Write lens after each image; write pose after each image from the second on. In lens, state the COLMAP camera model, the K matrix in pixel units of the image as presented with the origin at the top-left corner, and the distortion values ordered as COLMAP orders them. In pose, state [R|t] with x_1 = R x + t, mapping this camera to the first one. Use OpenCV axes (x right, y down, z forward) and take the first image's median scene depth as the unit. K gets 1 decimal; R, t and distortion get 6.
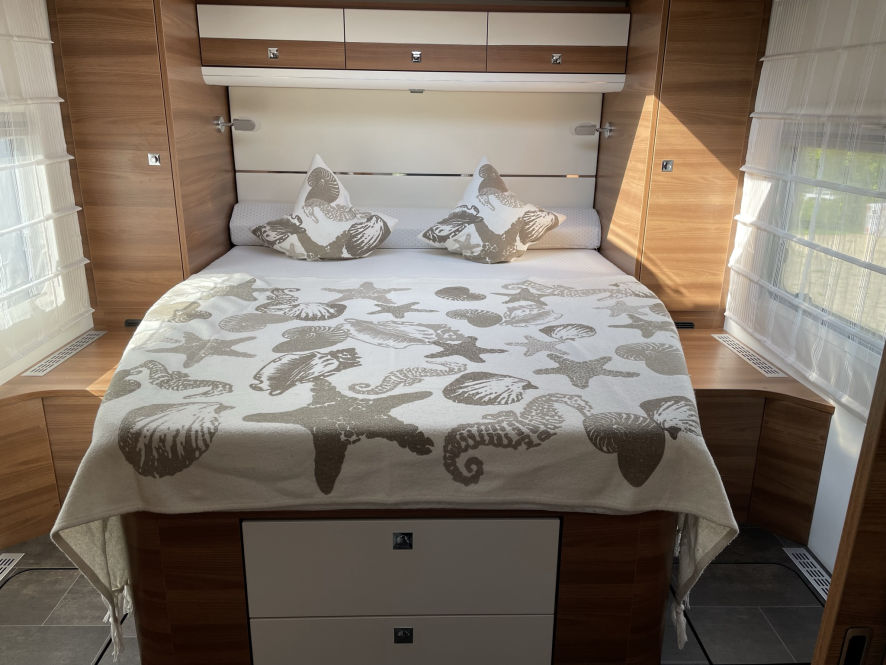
lens RADIAL K [[667.9, 0, 439.8], [0, 667.9, 328.3], [0, 0, 1]] dist [0.095179, -0.001592]
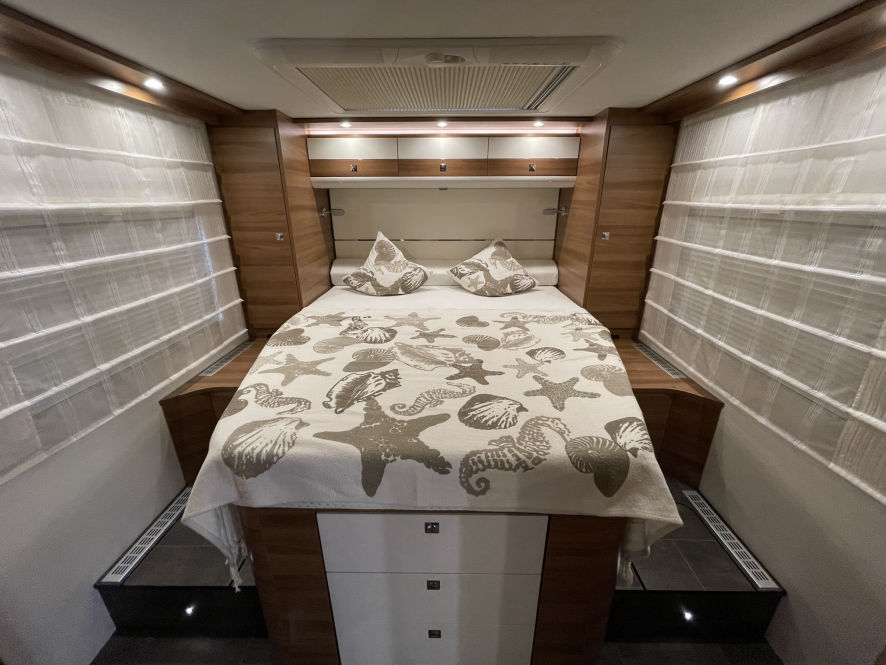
lens RADIAL K [[359.4, 0, 458.8], [0, 359.4, 333.6], [0, 0, 1]] dist [0.006930, -0.002350]
pose [[0.999826, -0.014734, -0.011458, 0.013774], [0.015295, 0.998605, 0.050537, -0.090700], [0.010698, -0.050704, 0.998656, 0.243010]]
